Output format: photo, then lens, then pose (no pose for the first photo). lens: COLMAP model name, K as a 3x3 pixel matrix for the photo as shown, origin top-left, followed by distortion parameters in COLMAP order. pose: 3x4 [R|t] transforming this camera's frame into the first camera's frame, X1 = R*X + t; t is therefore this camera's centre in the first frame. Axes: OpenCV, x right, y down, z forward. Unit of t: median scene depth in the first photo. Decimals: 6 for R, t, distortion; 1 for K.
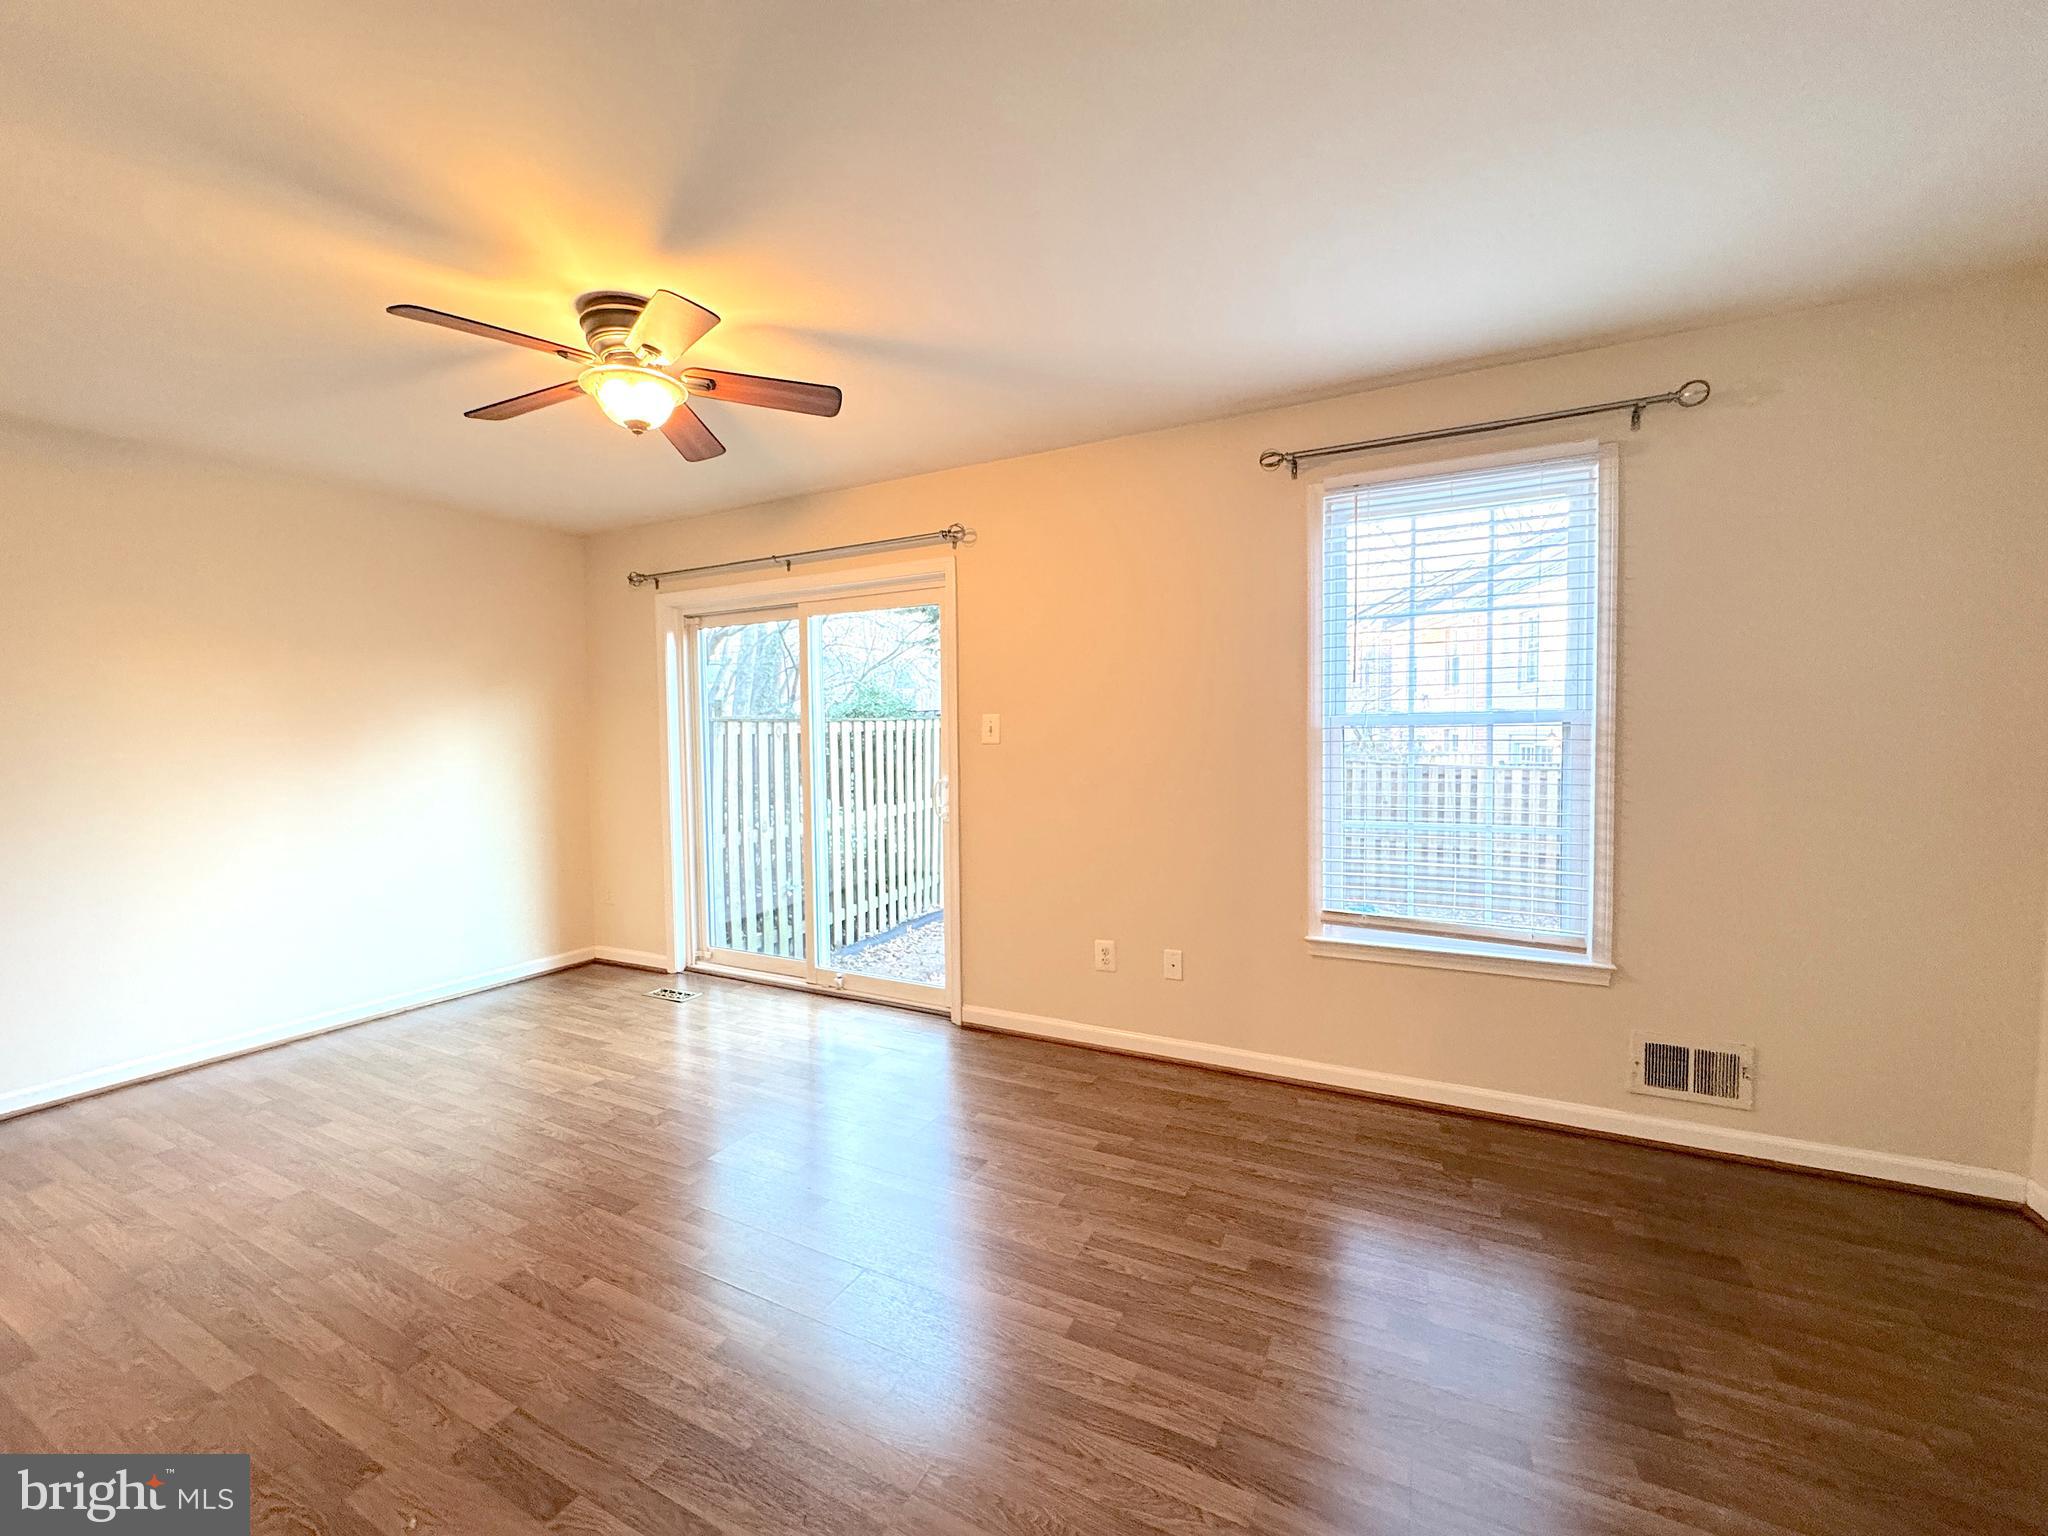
lens RADIAL K [[818.2, 0, 1024.6], [0, 818.2, 770.5], [0, 0, 1]] dist [-0.001760, 0.000158]
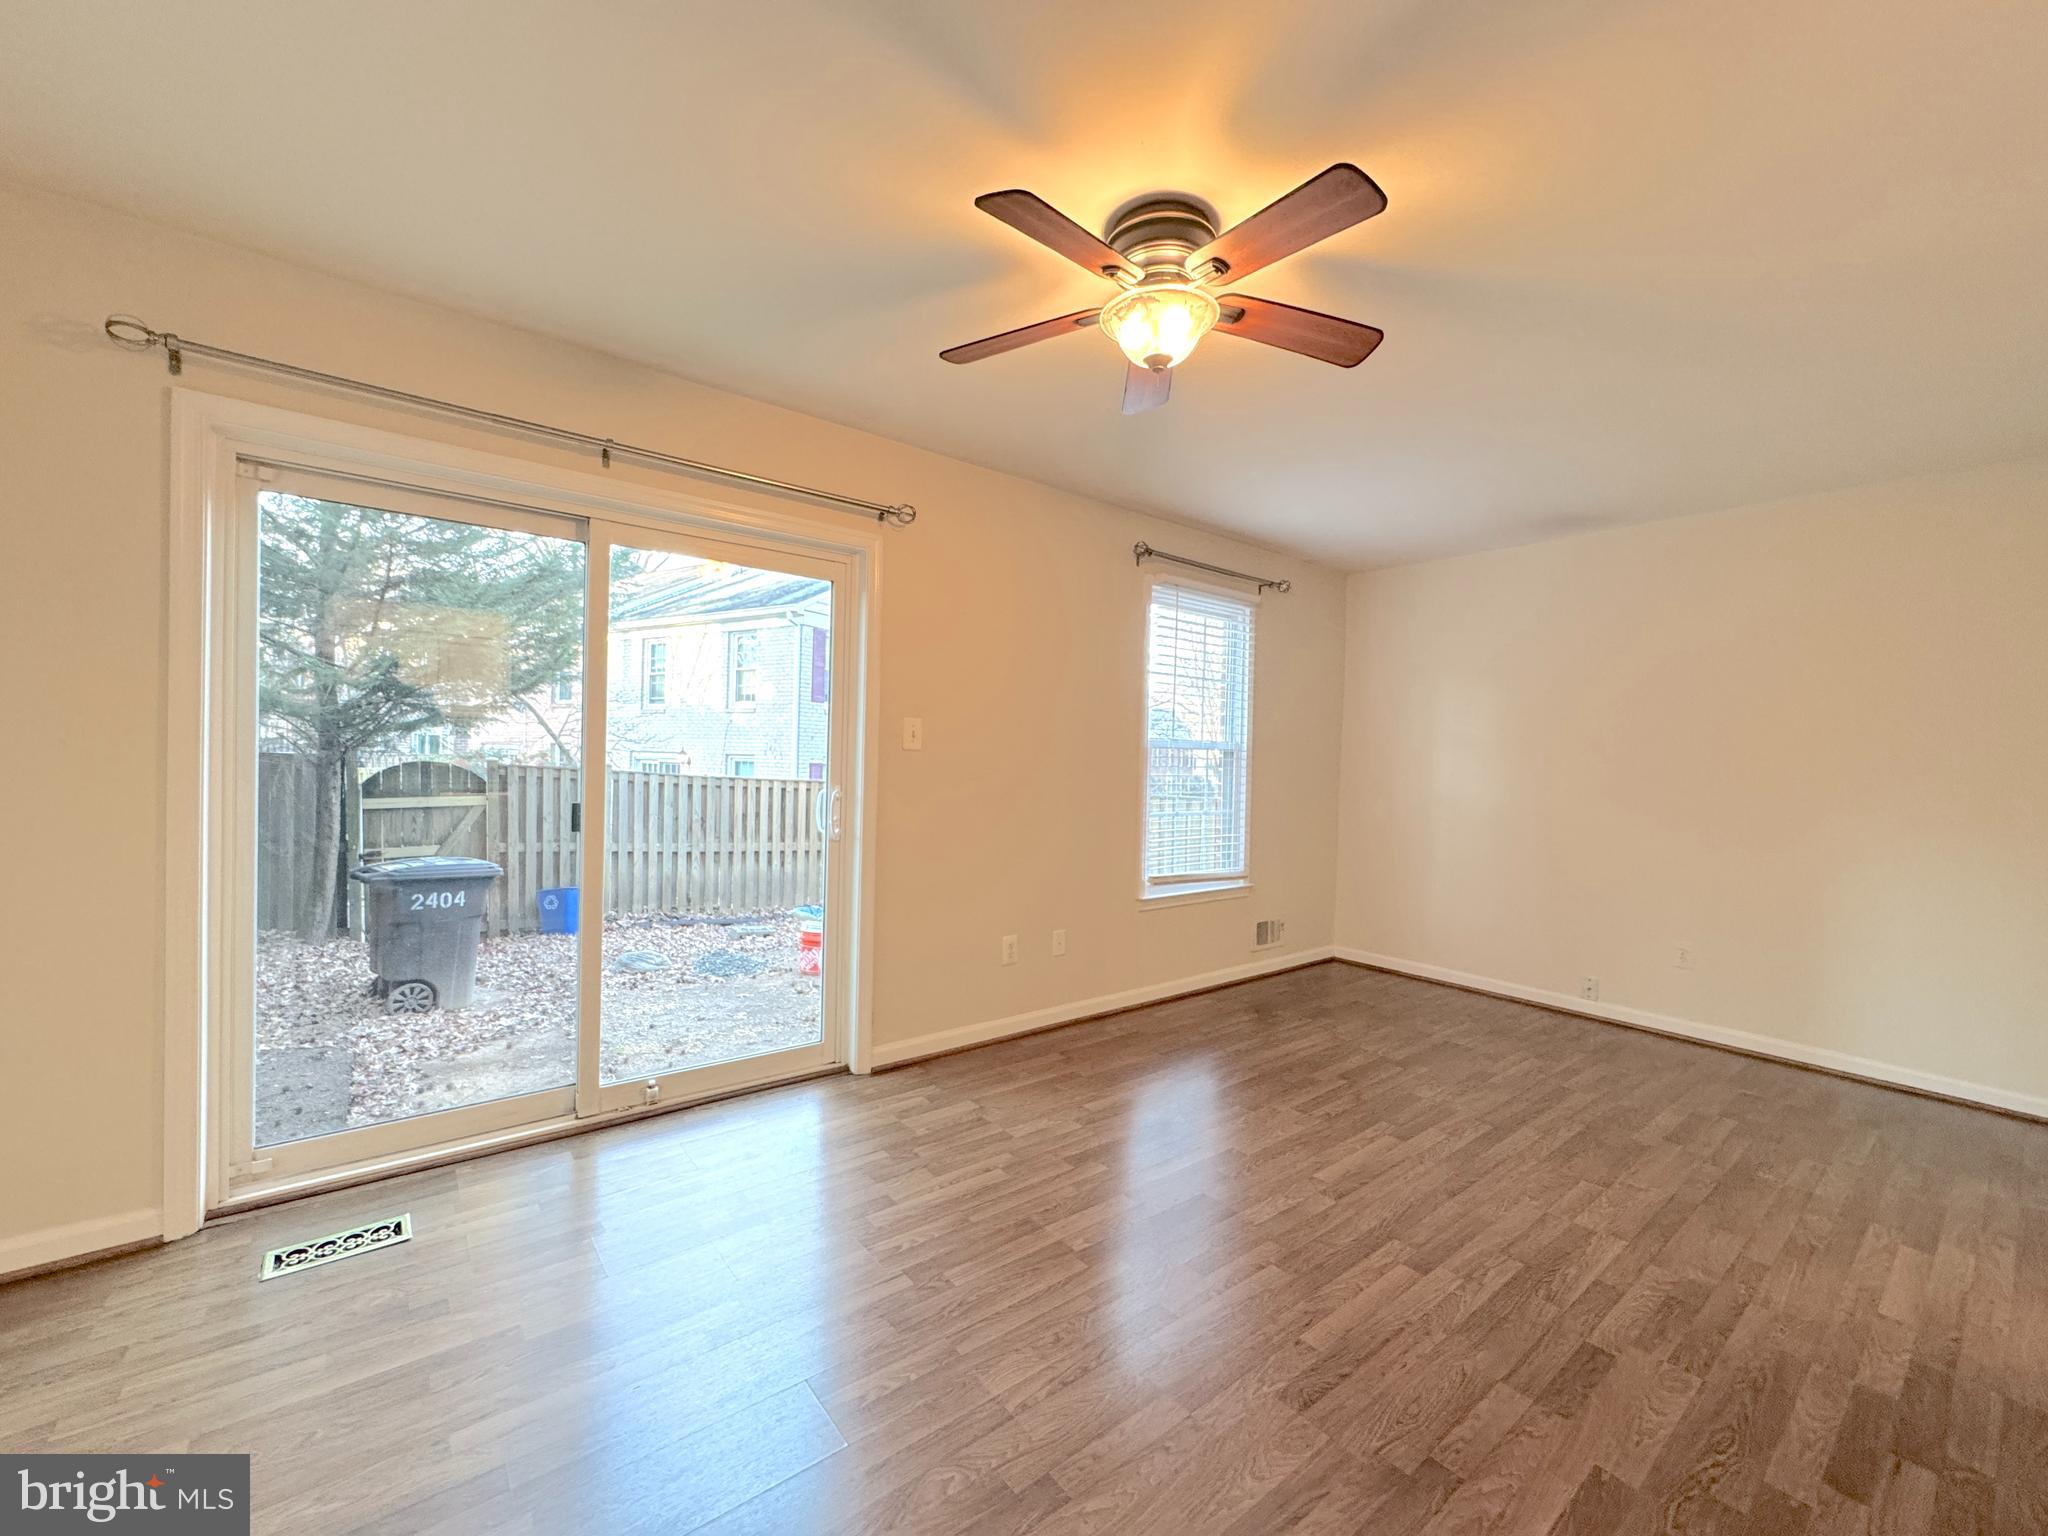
lens RADIAL K [[818.2, 0, 1024.6], [0, 818.2, 770.5], [0, 0, 1]] dist [-0.001760, 0.000158]
pose [[0.414130, 0.008025, 0.910182, -0.924869], [0.009020, 0.999876, -0.012920, 0.003994], [-0.910173, 0.013561, 0.414006, 0.561609]]
